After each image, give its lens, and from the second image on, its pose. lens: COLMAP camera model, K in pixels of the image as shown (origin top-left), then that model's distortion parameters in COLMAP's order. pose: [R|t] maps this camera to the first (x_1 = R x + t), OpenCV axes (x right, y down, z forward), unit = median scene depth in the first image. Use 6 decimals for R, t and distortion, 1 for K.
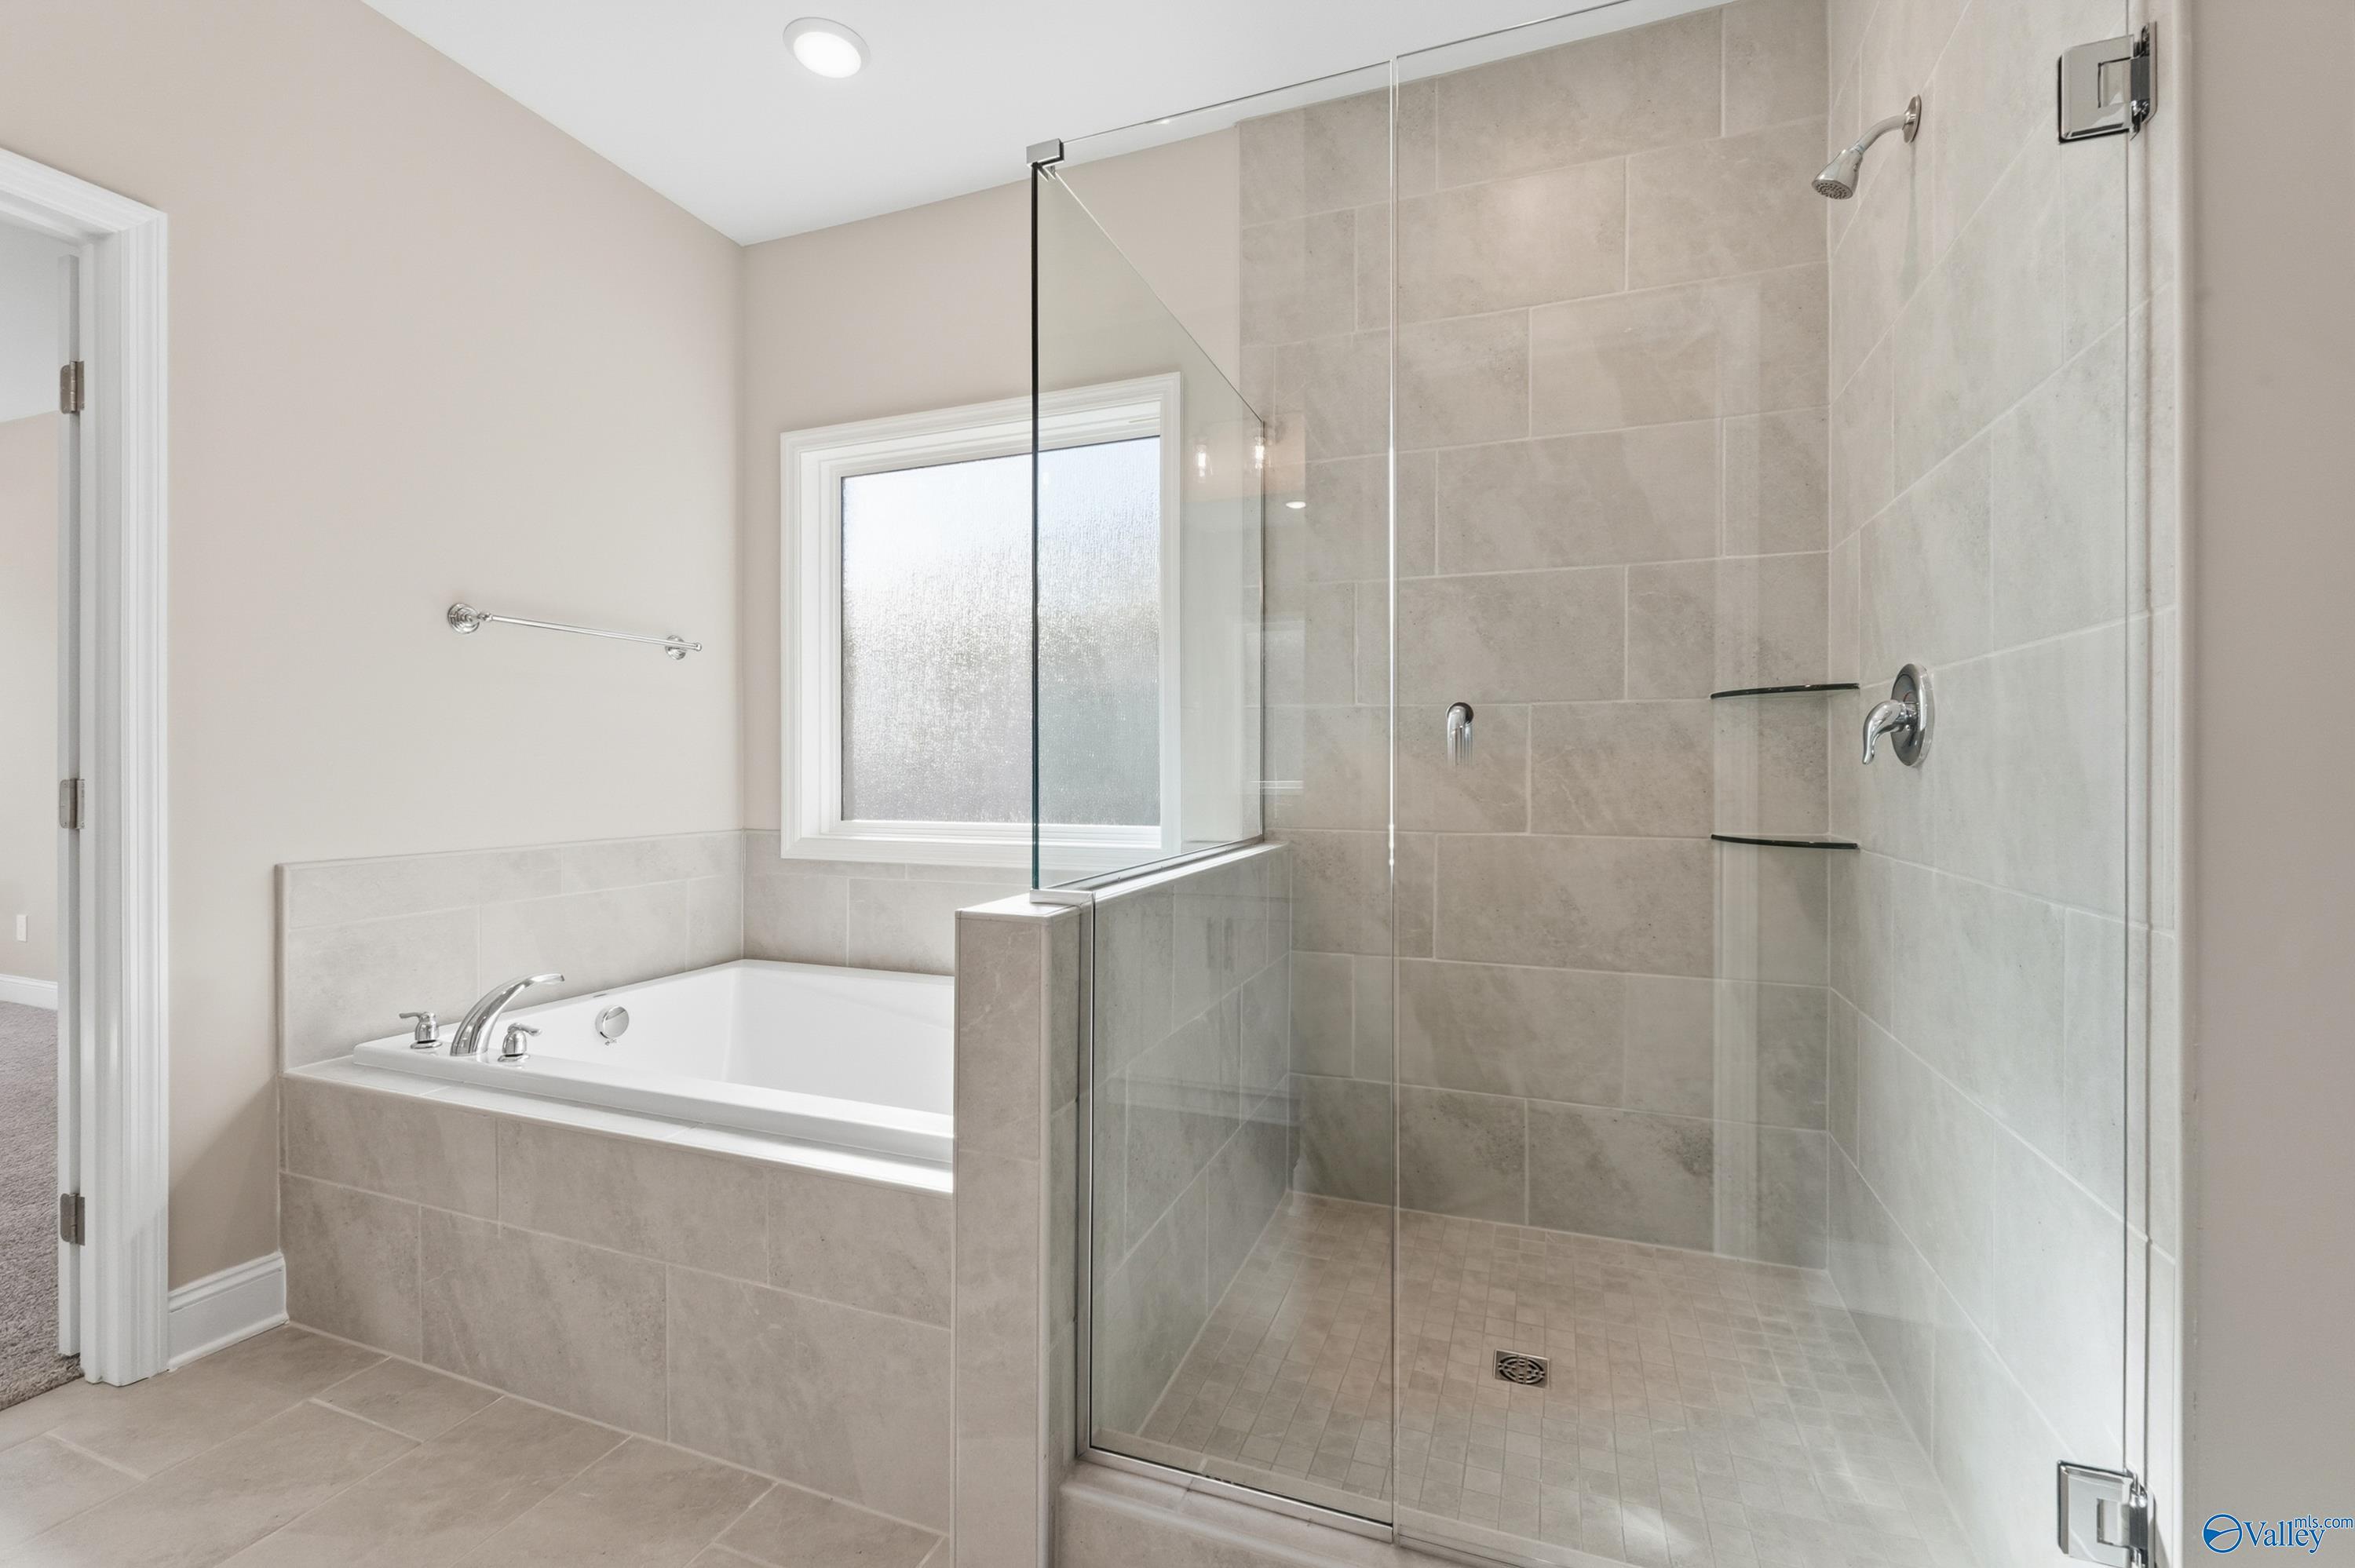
lens RADIAL K [[999.8, 0, 1176.6], [0, 999.8, 771.6], [0, 0, 1]] dist [0.017884, 0.000379]
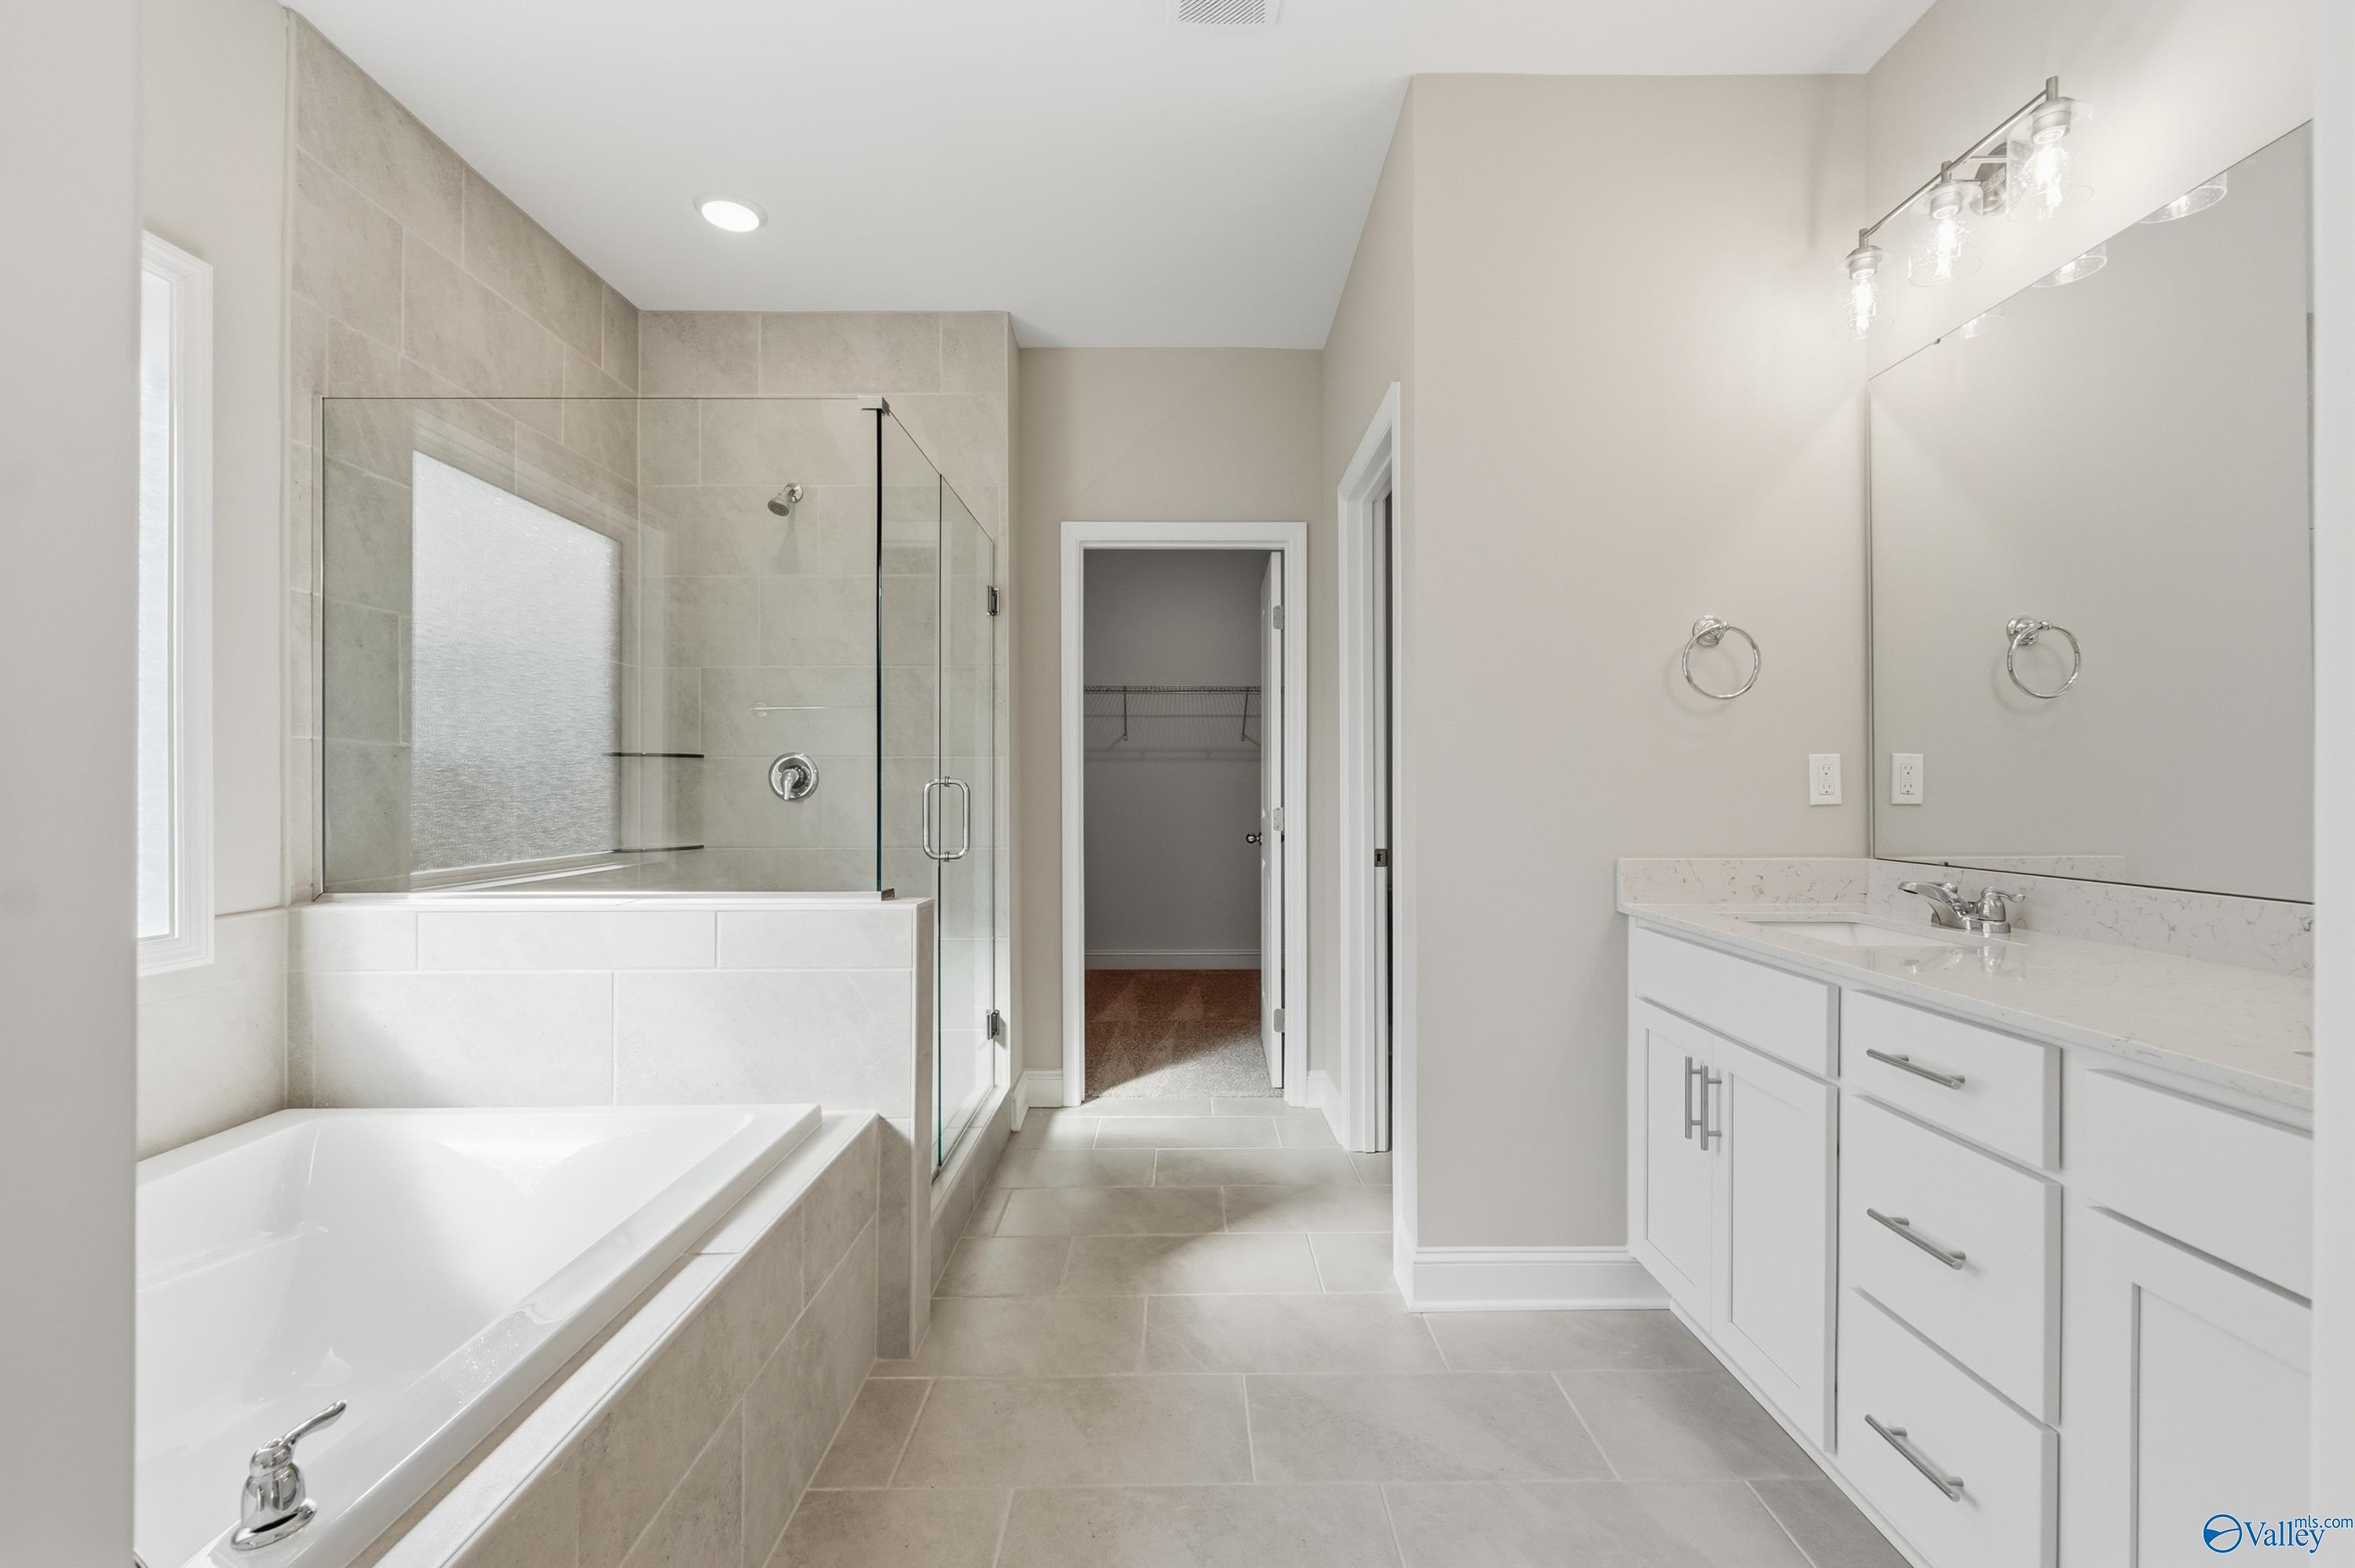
lens RADIAL K [[999.8, 0, 1177.3], [0, 999.8, 781.4], [0, 0, 1]] dist [0.017884, 0.000379]
pose [[-0.344566, -0.001640, 0.938761, -0.973829], [0.000154, 0.999998, 0.001804, -0.032776], [-0.938762, 0.000766, -0.344565, 0.635172]]
